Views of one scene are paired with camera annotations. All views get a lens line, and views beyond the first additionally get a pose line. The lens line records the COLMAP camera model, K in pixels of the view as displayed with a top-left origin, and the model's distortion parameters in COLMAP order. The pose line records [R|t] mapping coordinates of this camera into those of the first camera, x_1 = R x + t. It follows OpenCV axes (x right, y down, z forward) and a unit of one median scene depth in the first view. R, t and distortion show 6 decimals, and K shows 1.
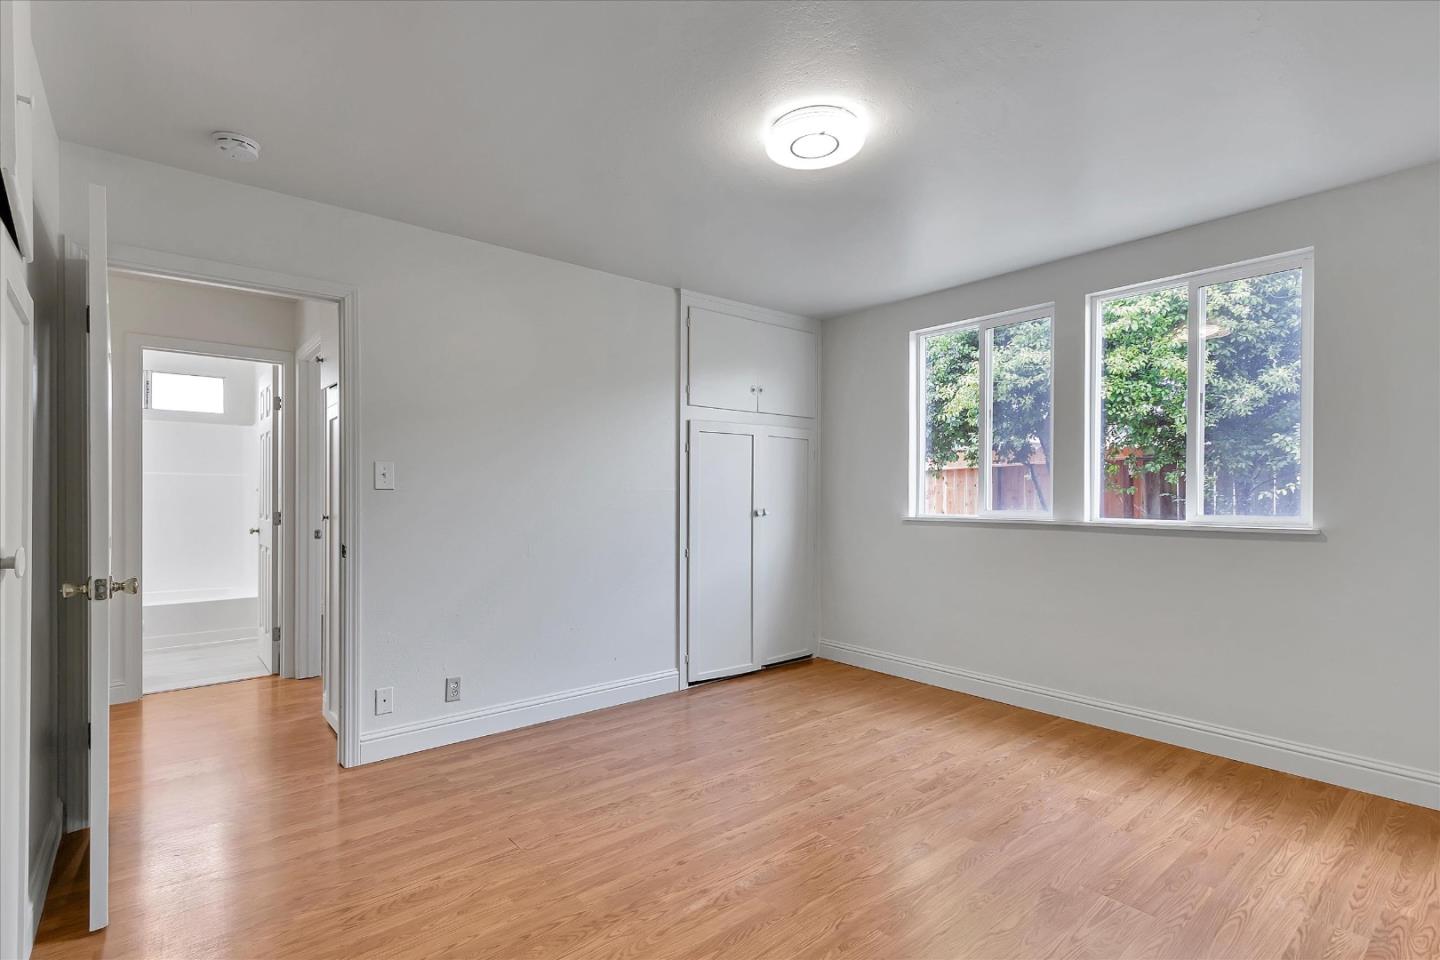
lens RADIAL K [[669.4, 0, 726.3], [0, 669.4, 493.7], [0, 0, 1]] dist [0.007223, -0.000827]
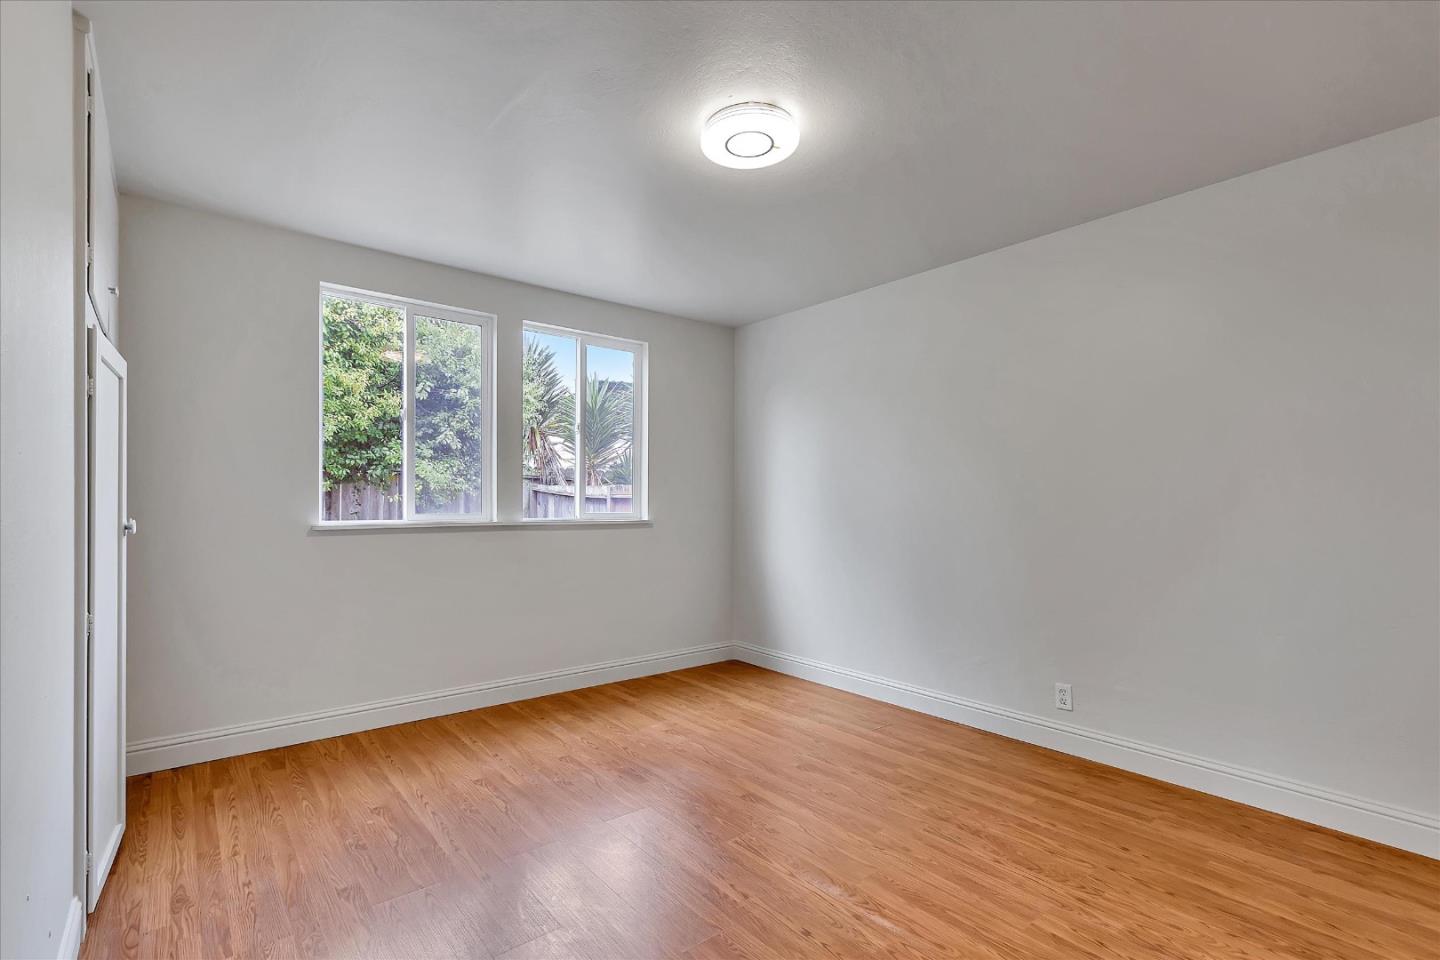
lens RADIAL K [[657.2, 0, 671.6], [0, 657.2, 500.5], [0, 0, 1]] dist [0.004449, 0.000218]
pose [[0.046062, 0.002609, 0.998935, -0.650631], [-0.007276, 0.999971, -0.002276, 0.009276], [-0.998912, -0.007164, 0.046080, 0.821792]]
